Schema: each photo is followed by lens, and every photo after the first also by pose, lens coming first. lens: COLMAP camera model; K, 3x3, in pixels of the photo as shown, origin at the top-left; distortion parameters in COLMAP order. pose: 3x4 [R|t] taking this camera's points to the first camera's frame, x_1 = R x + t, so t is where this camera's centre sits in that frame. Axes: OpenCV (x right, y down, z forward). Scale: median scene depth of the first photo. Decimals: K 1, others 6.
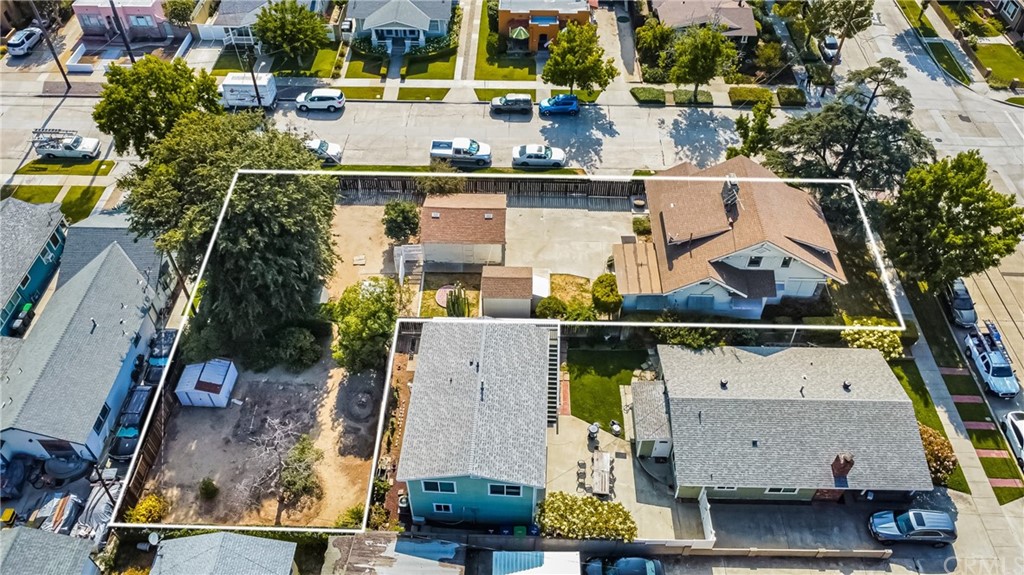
lens RADIAL K [[761.3, 0, 512.0], [0, 761.3, 287.5], [0, 0, 1]] dist [0.007307, -0.002441]
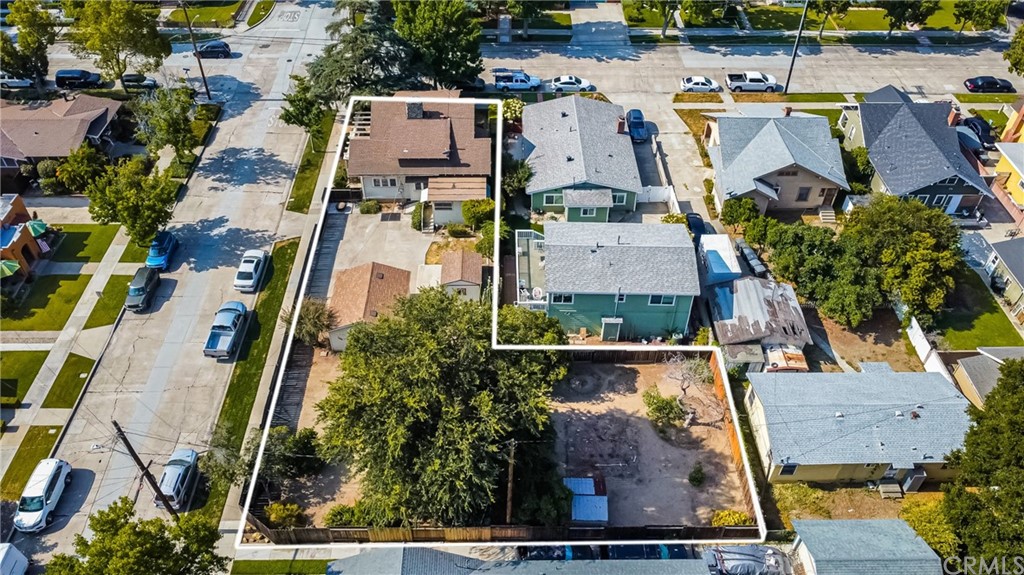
lens RADIAL K [[775.2, 0, 512.0], [0, 775.2, 287.5], [0, 0, 1]] dist [0.008008, 0.000634]
pose [[-0.035721, -0.687734, 0.725084, -0.665697], [0.727062, 0.479898, 0.490997, -0.389554], [-0.685641, 0.544720, 0.482883, 0.342874]]
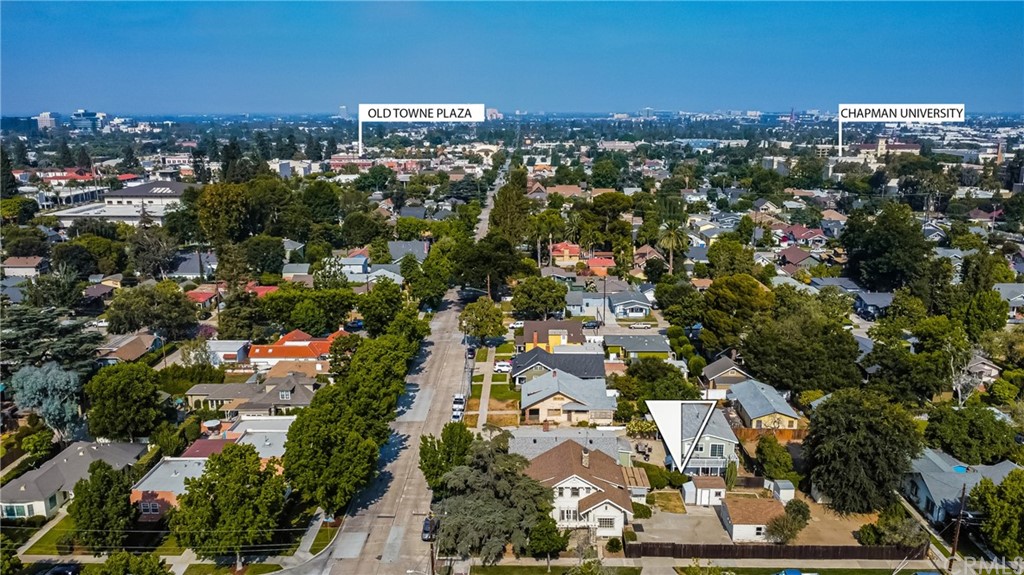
lens RADIAL K [[761.3, 0, 512.0], [0, 761.3, 287.5], [0, 0, 1]] dist [0.007307, -0.002441]
pose [[-0.999979, -0.003845, -0.005256, 0.358376], [-0.006471, 0.495991, 0.868303, -1.373723], [-0.000732, 0.868319, -0.496006, 1.176542]]
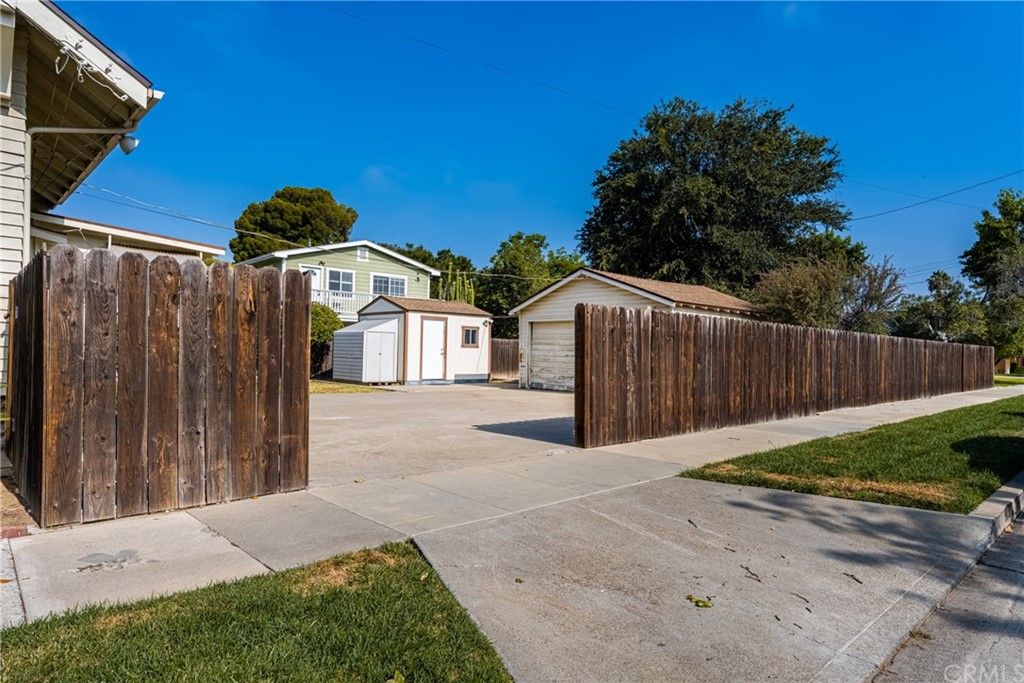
lens RADIAL K [[618.1, 0, 512.0], [0, 618.1, 341.5], [0, 0, 1]] dist [0.000129, 0.000102]
pose [[-0.715618, -0.024326, -0.698068, 0.179101], [-0.523014, 0.681082, 0.512429, -0.177718], [0.462977, 0.731803, -0.500117, 0.984324]]
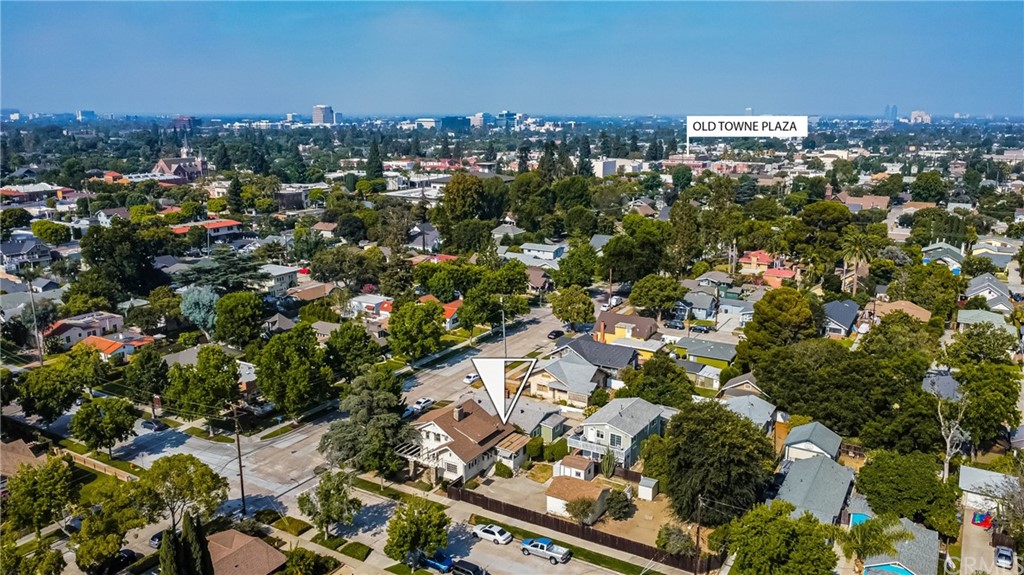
lens RADIAL K [[764.1, 0, 512.0], [0, 764.1, 287.5], [0, 0, 1]] dist [-0.001231, -0.001315]
pose [[-0.870738, -0.118941, 0.477146, -0.554195], [0.354865, 0.519730, 0.777144, -1.362433], [-0.340421, 0.846011, -0.410341, 1.157731]]
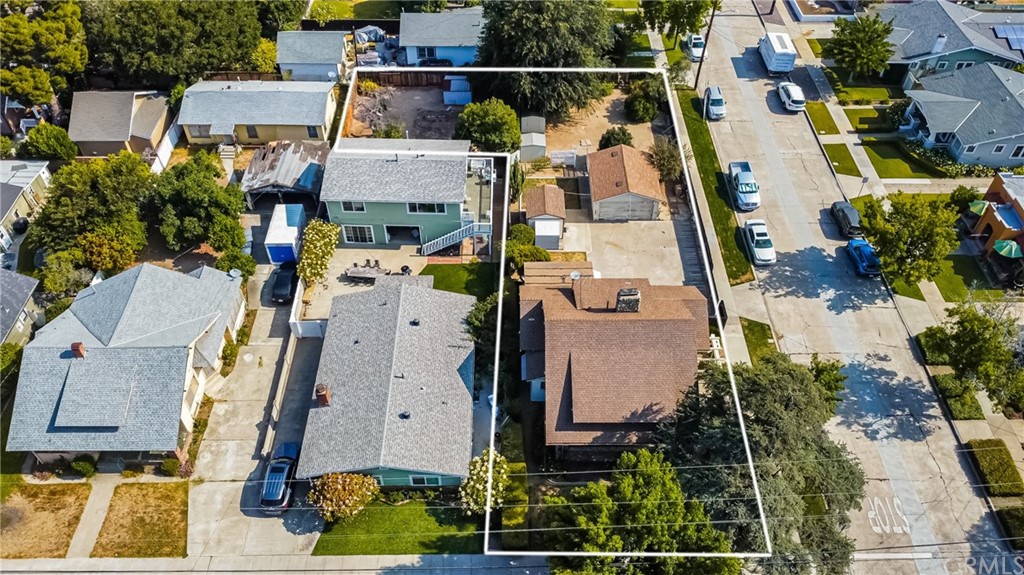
lens RADIAL K [[775.2, 0, 512.0], [0, 775.2, 287.5], [0, 0, 1]] dist [0.008008, 0.000634]
pose [[0.025792, 0.719529, -0.693983, 0.707229], [-0.734168, 0.484800, 0.475360, -0.367364], [0.678478, 0.497239, 0.540759, 0.322476]]
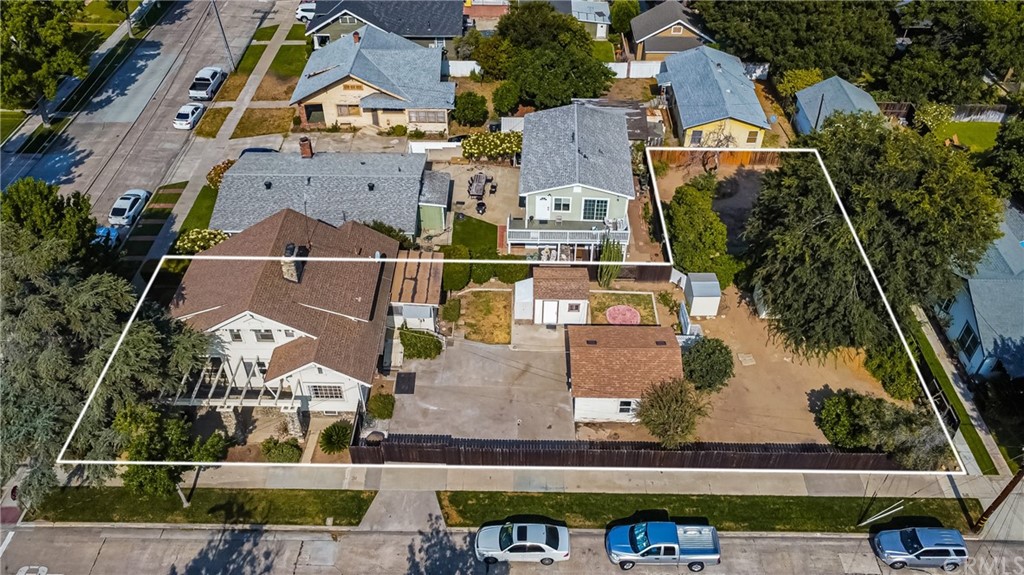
lens RADIAL K [[775.2, 0, 512.0], [0, 775.2, 287.5], [0, 0, 1]] dist [0.008008, 0.000634]
pose [[-0.999954, -0.003050, -0.009134, 0.048044], [-0.009192, 0.019646, 0.999765, -0.747588], [-0.002870, 0.999802, -0.019674, 0.817664]]
